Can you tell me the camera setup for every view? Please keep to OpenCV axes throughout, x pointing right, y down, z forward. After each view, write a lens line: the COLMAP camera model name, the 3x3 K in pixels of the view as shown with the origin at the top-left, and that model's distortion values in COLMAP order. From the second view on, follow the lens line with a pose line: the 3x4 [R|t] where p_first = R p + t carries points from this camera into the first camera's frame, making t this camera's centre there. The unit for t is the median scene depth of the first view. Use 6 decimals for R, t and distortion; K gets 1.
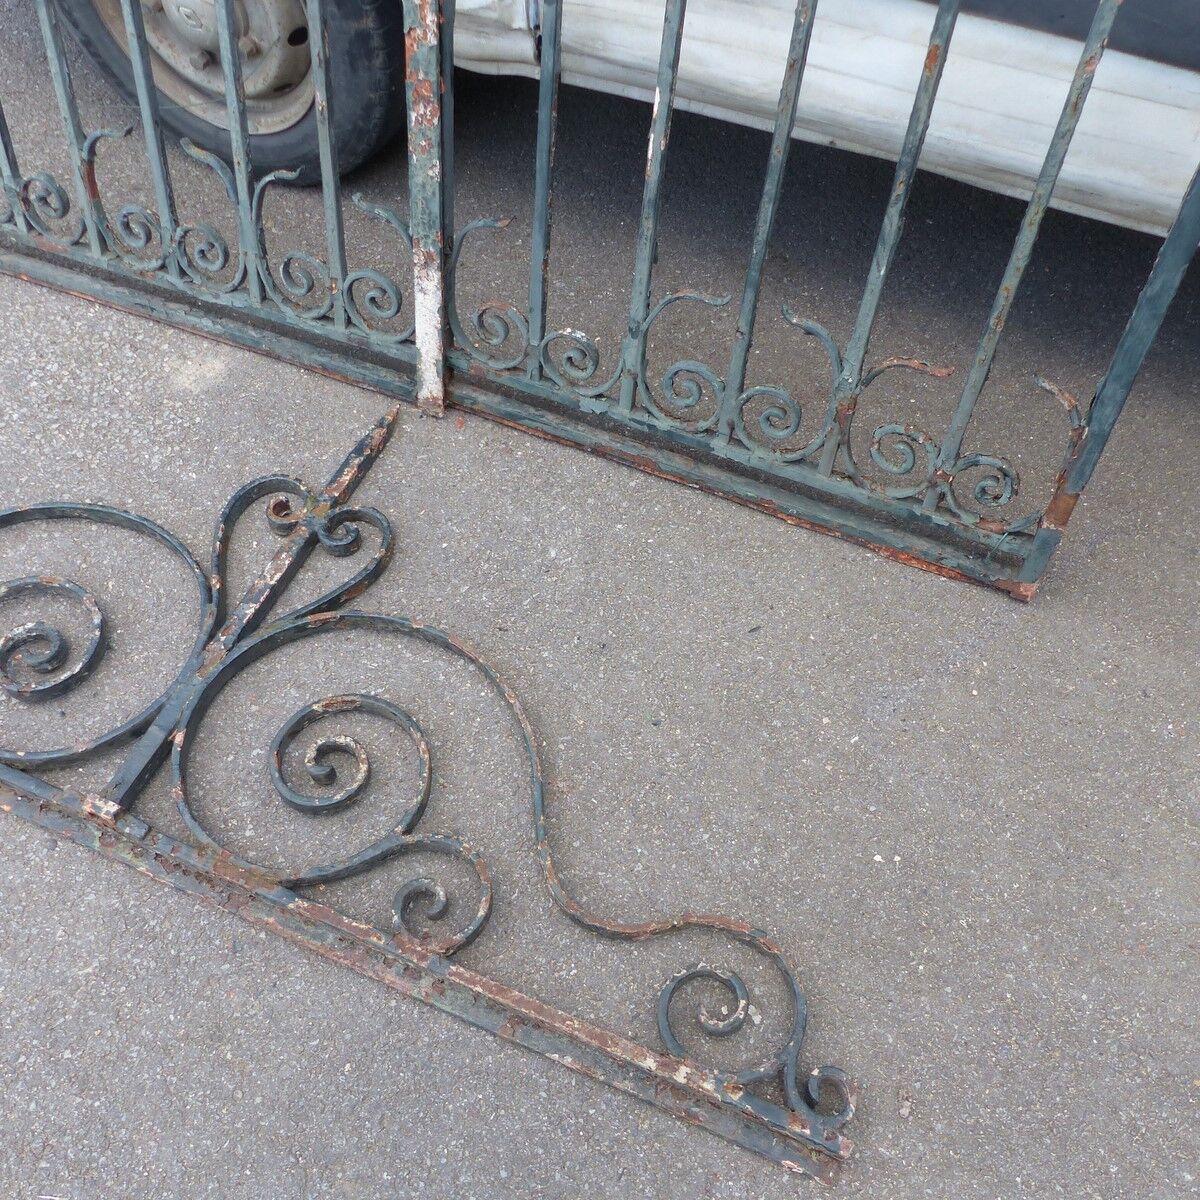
lens RADIAL K [[1218.6, 0, 599.9], [0, 1218.6, 604.5], [0, 0, 1]] dist [-0.019851, 0.000000]
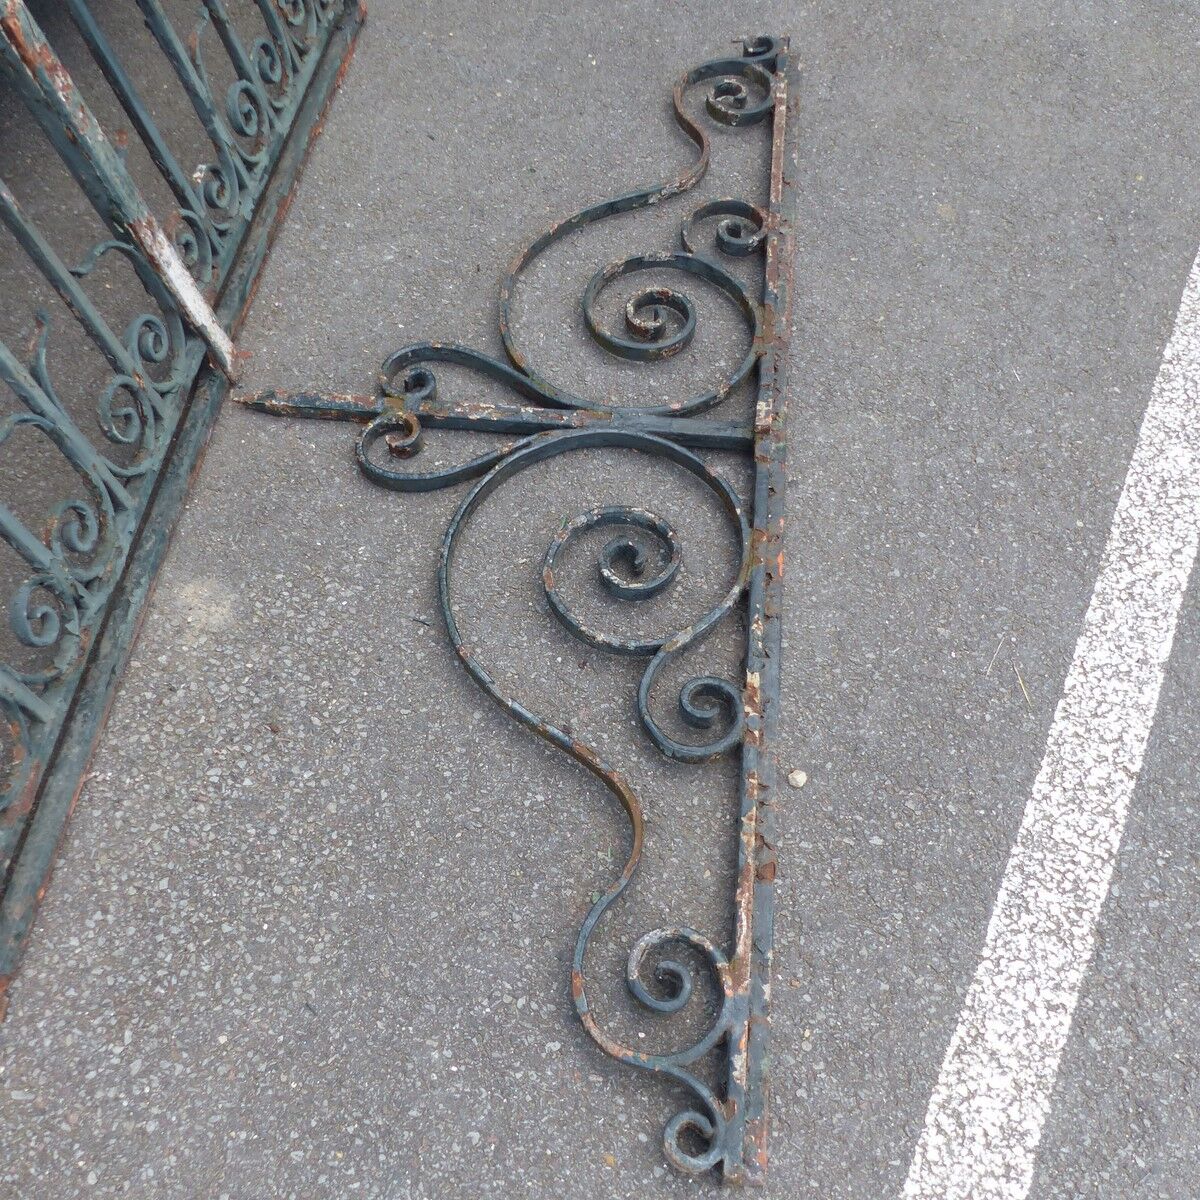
lens RADIAL K [[1218.6, 0, 602.3], [0, 1218.6, 610.1], [0, 0, 1]] dist [-0.019851, 0.000000]
pose [[-0.295169, -0.800616, 0.521430, -0.989530], [0.788897, 0.103650, 0.605722, -0.559932], [-0.538996, 0.590145, 0.601009, 0.446413]]
